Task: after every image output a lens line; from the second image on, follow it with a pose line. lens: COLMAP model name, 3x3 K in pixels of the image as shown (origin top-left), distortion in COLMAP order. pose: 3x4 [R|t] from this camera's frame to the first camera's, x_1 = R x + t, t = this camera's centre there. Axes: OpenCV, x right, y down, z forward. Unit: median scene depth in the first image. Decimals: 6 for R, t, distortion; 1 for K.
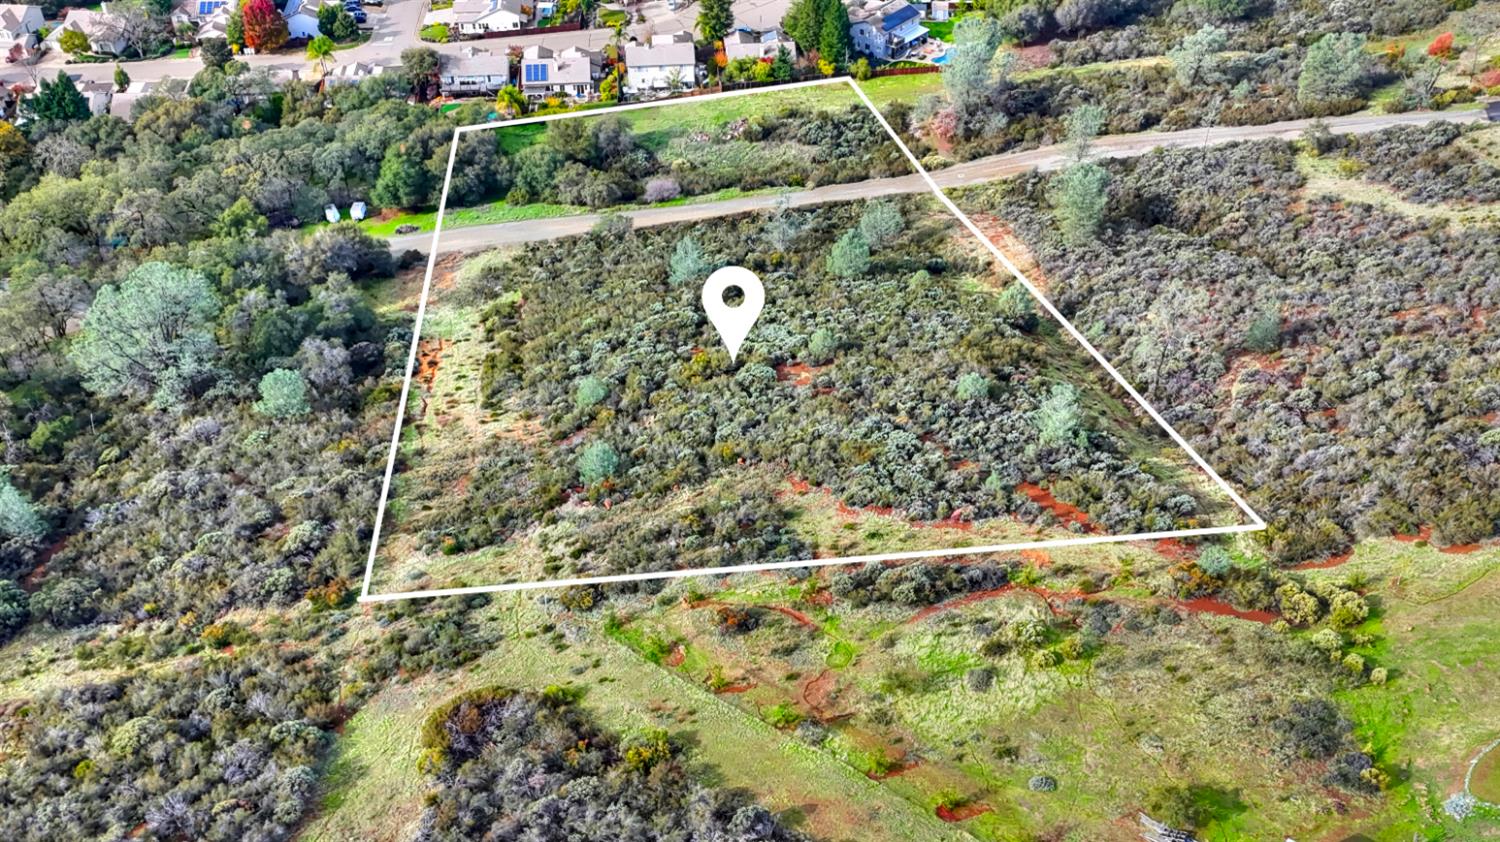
lens RADIAL K [[1395.3, 0, 742.1], [0, 1395.3, 575.6], [0, 0, 1]] dist [0.047429, 0.000000]
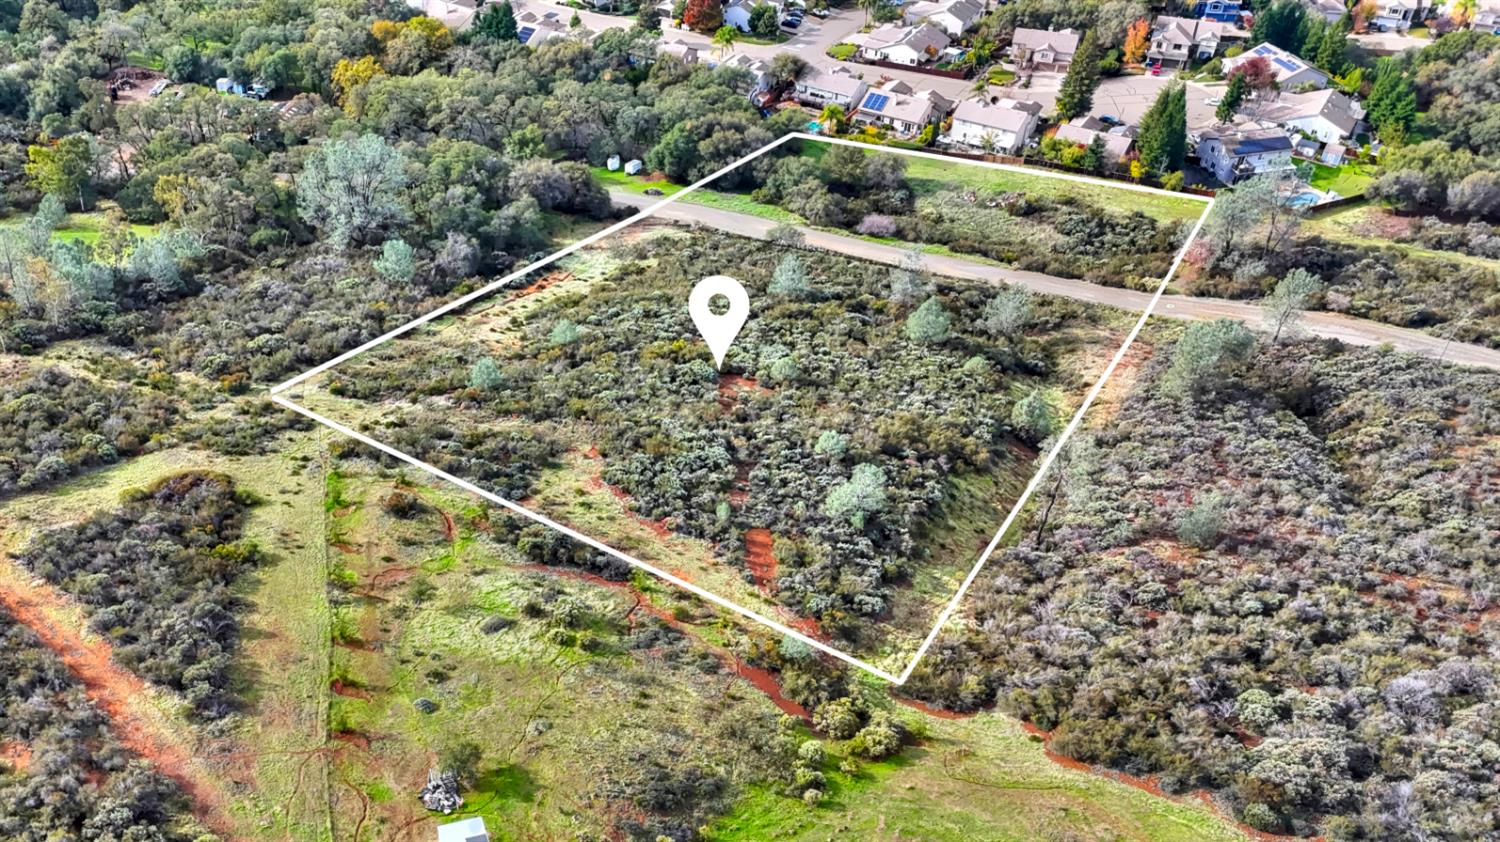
lens RADIAL K [[1395.3, 0, 572.8], [0, 1395.3, 521.8], [0, 0, 1]] dist [0.047429, 0.000000]
pose [[0.791793, 0.394399, -0.466383, 0.329749], [-0.420233, 0.905889, 0.052627, -0.038537], [0.443247, 0.154320, 0.883016, 0.024281]]
